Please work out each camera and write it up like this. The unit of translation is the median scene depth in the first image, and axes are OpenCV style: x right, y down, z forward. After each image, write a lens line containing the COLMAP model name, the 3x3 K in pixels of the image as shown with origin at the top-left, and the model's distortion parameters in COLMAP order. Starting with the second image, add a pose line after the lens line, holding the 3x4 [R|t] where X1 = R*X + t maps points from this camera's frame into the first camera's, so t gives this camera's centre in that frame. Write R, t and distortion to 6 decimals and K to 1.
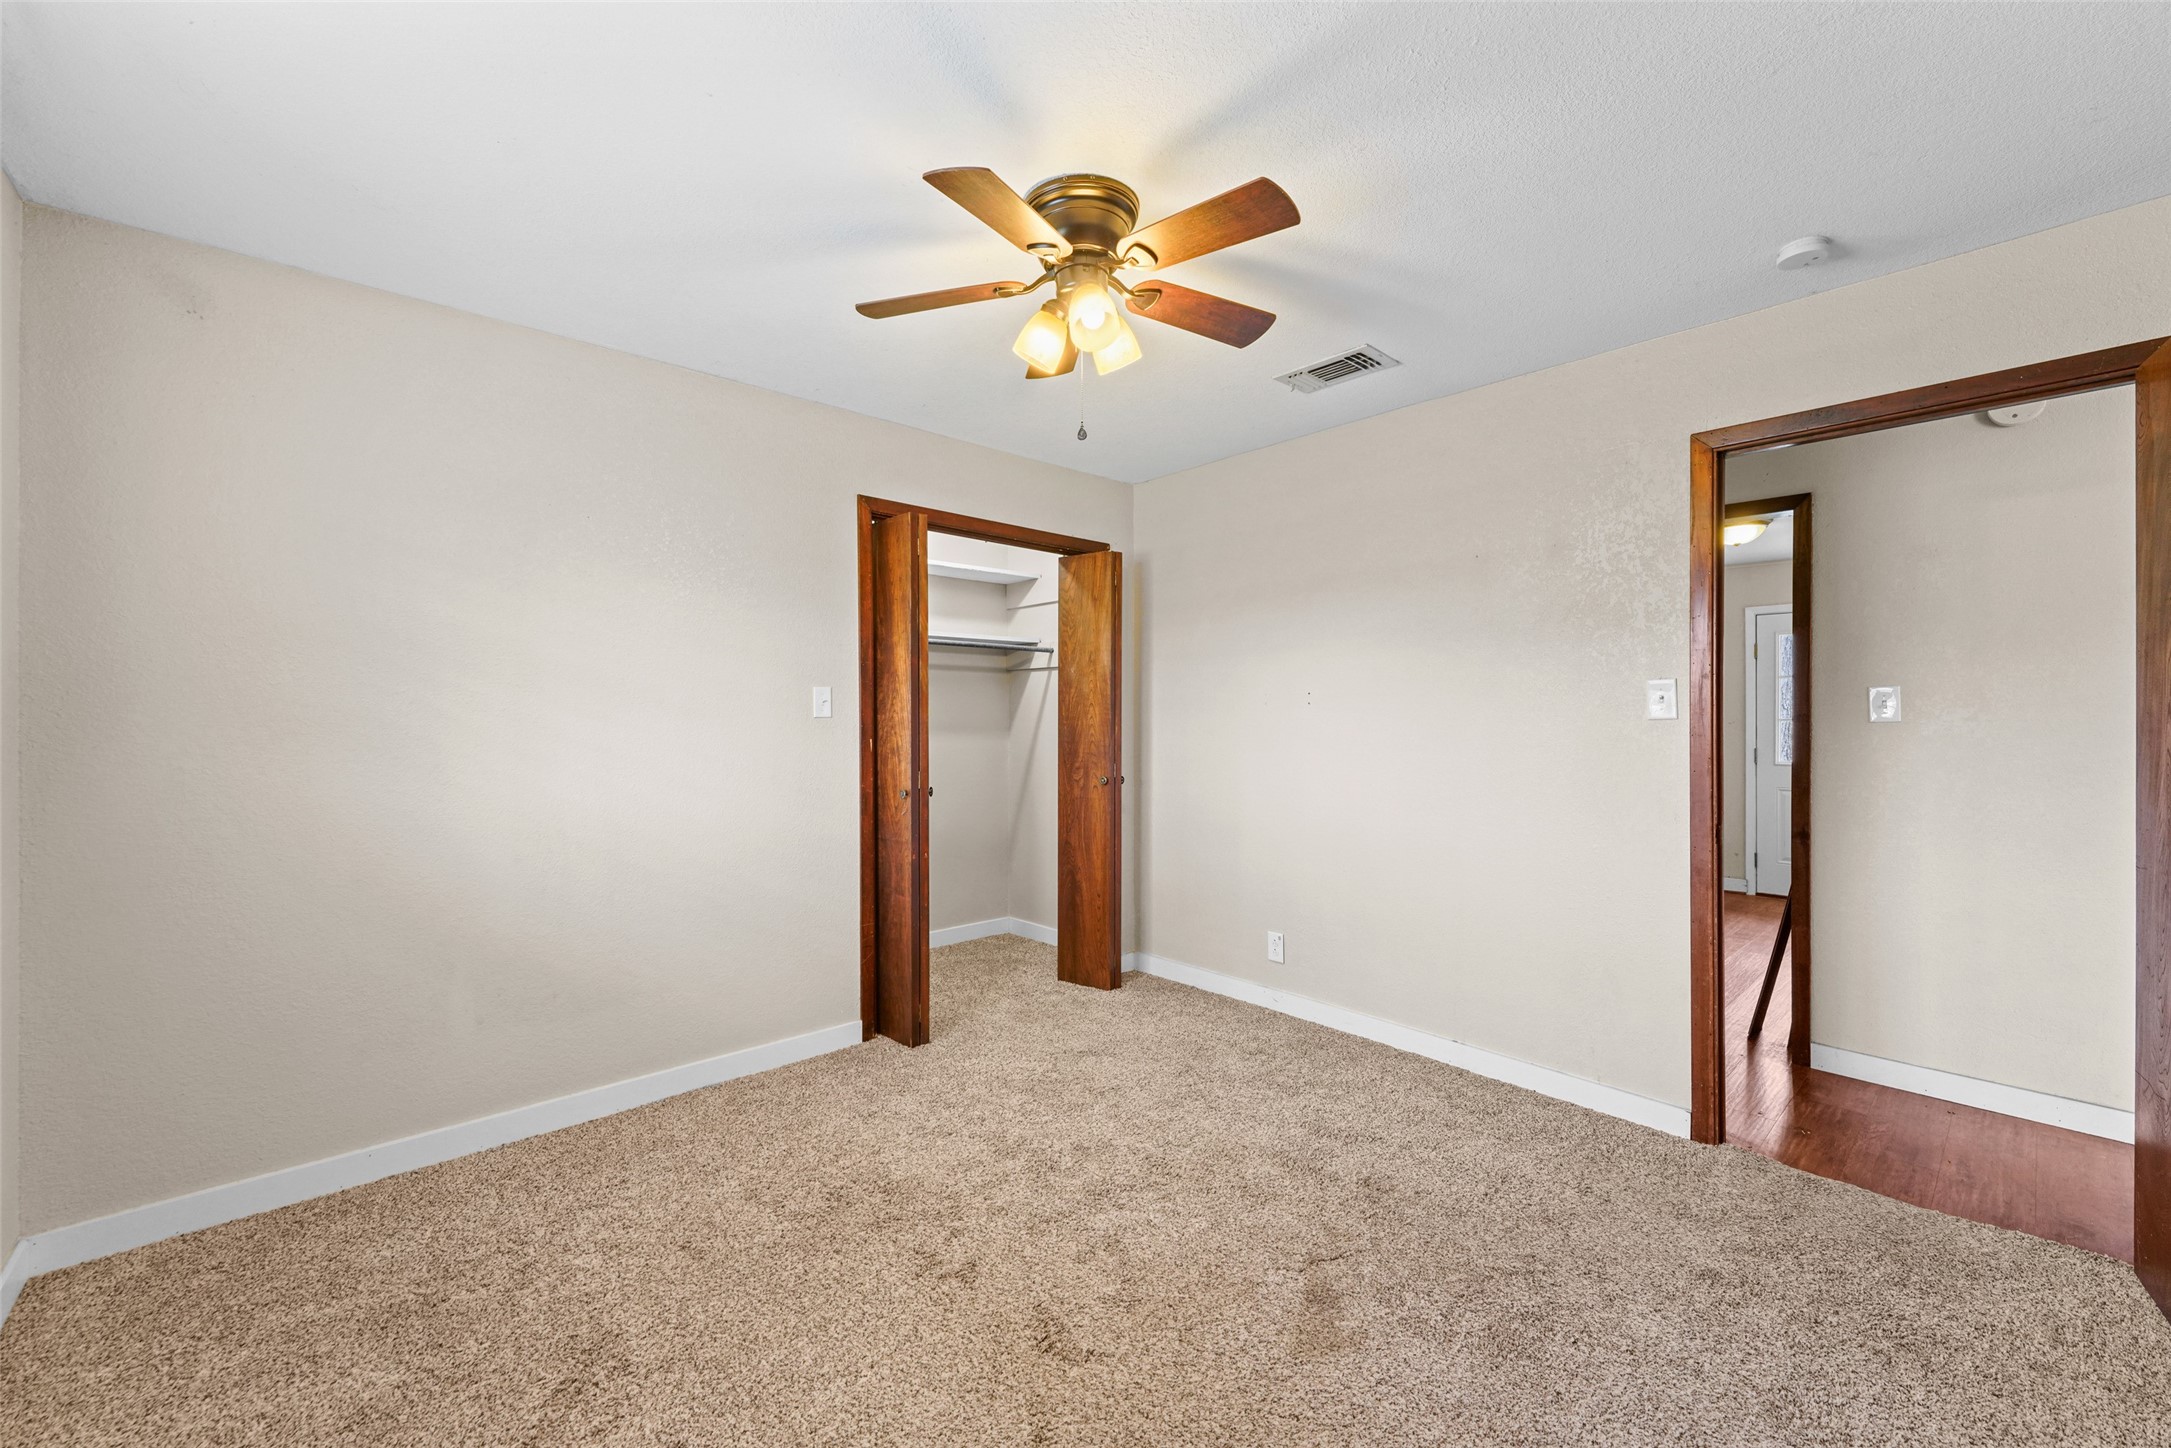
lens RADIAL K [[866.3, 0, 1041.0], [0, 866.3, 716.9], [0, 0, 1]] dist [0.008216, -0.002256]
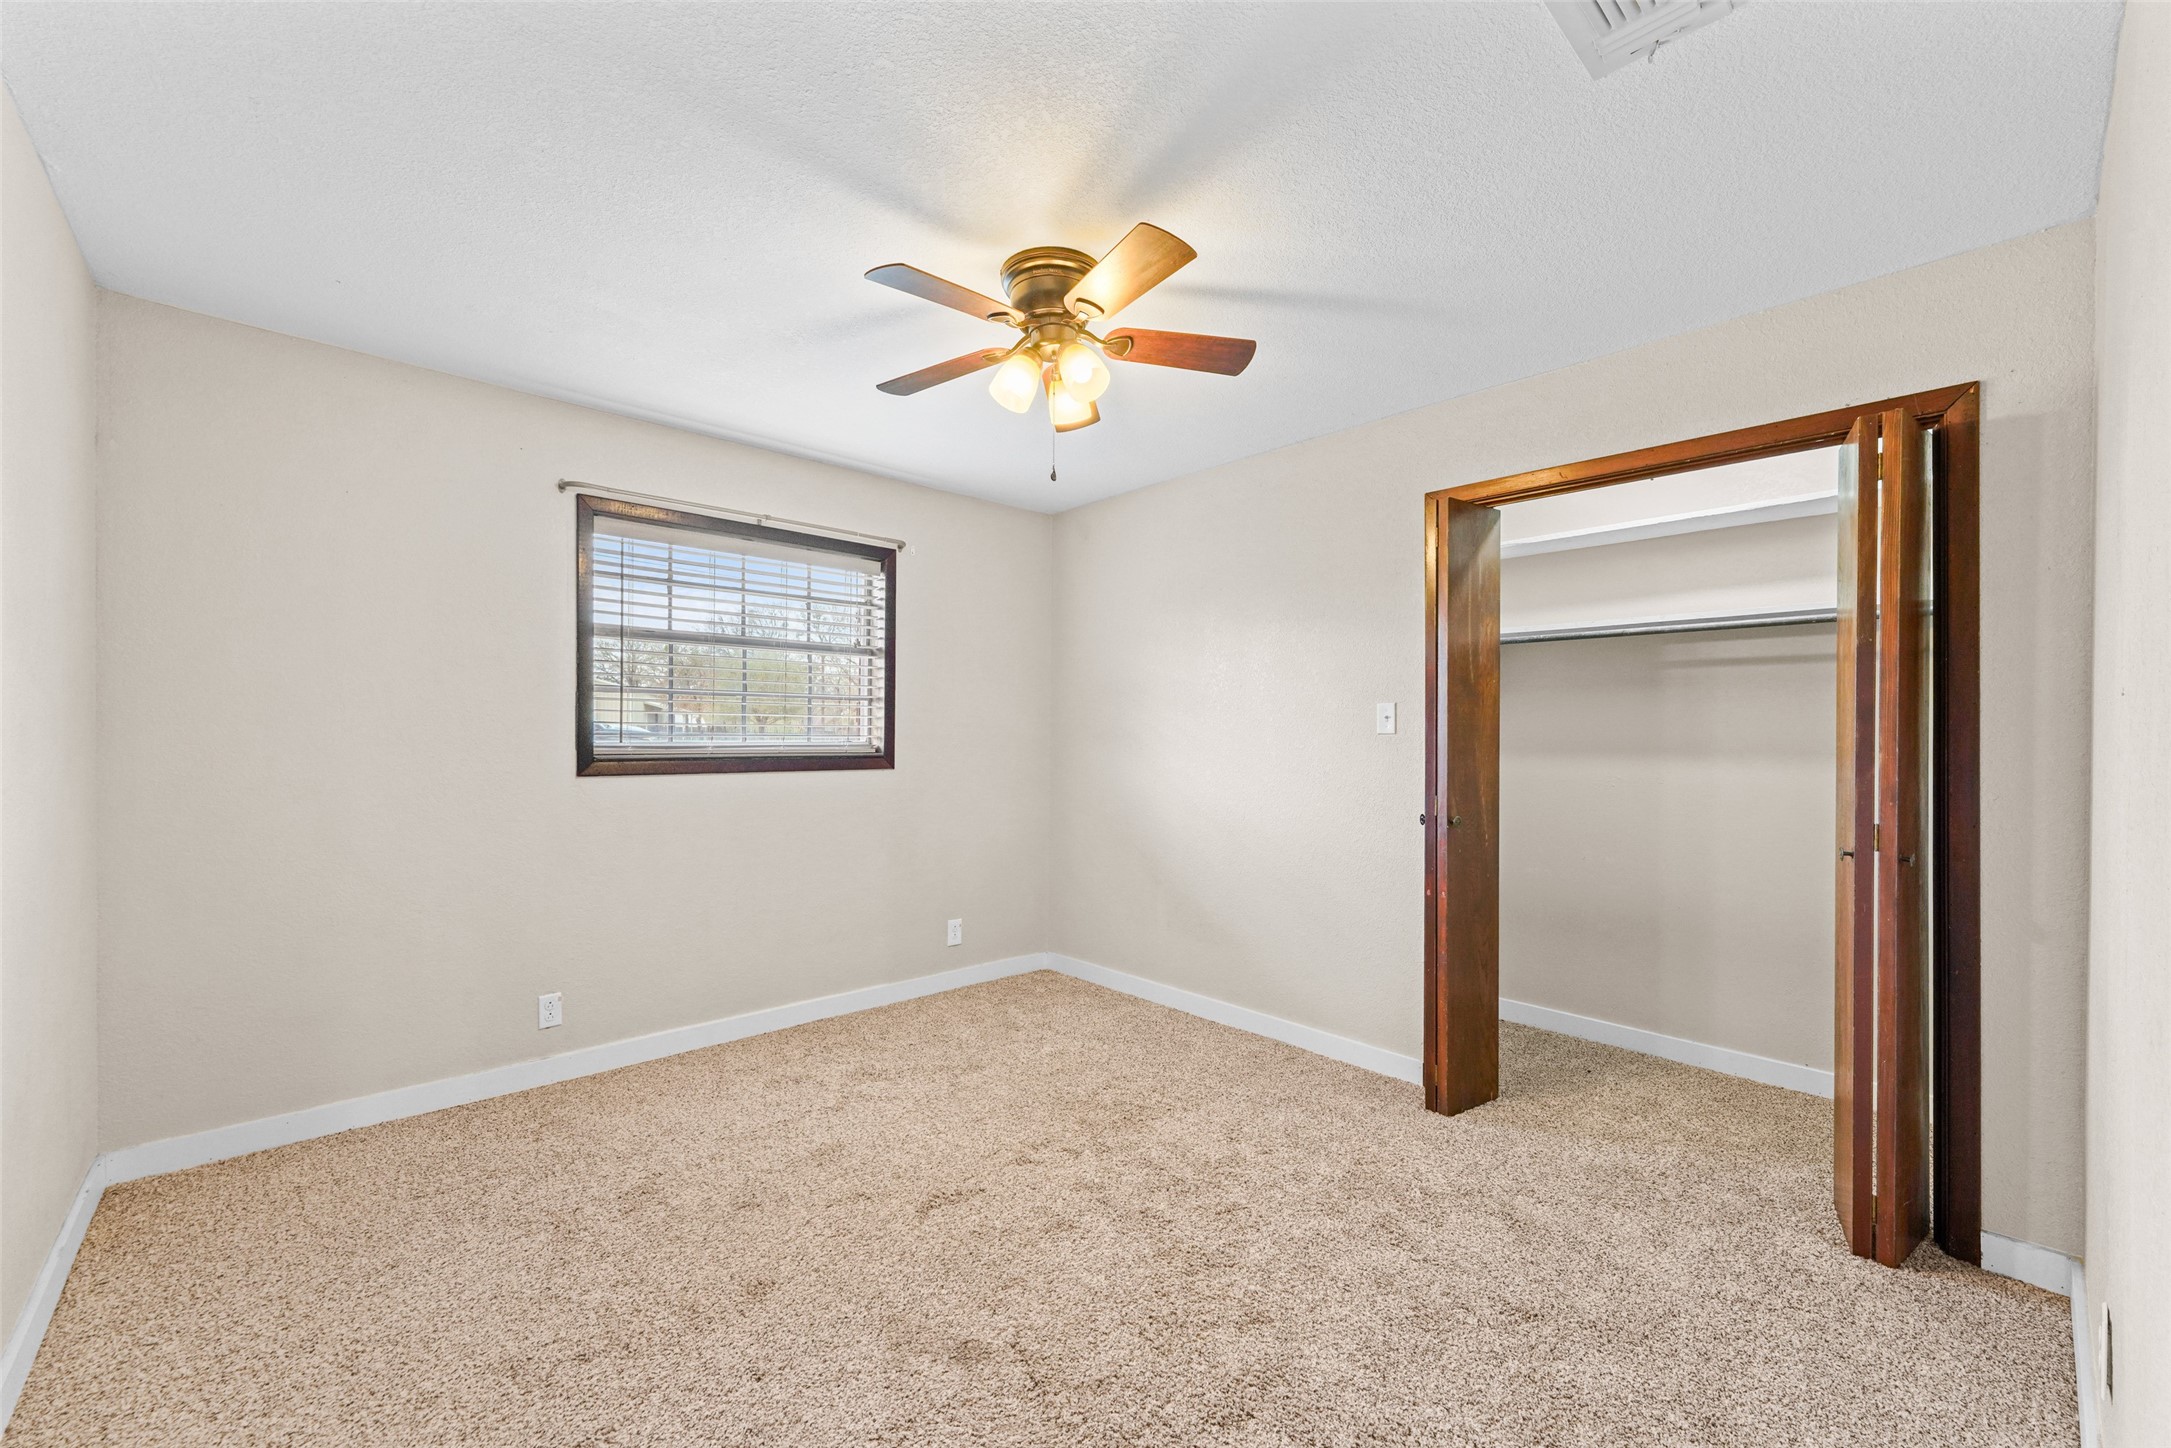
lens RADIAL K [[866.3, 0, 1091.9], [0, 866.3, 729.2], [0, 0, 1]] dist [0.008216, -0.002256]
pose [[0.035085, -0.001661, -0.999383, 0.883857], [-0.006009, 0.999980, -0.001873, -0.000364], [0.999366, 0.006071, 0.035075, 0.768036]]
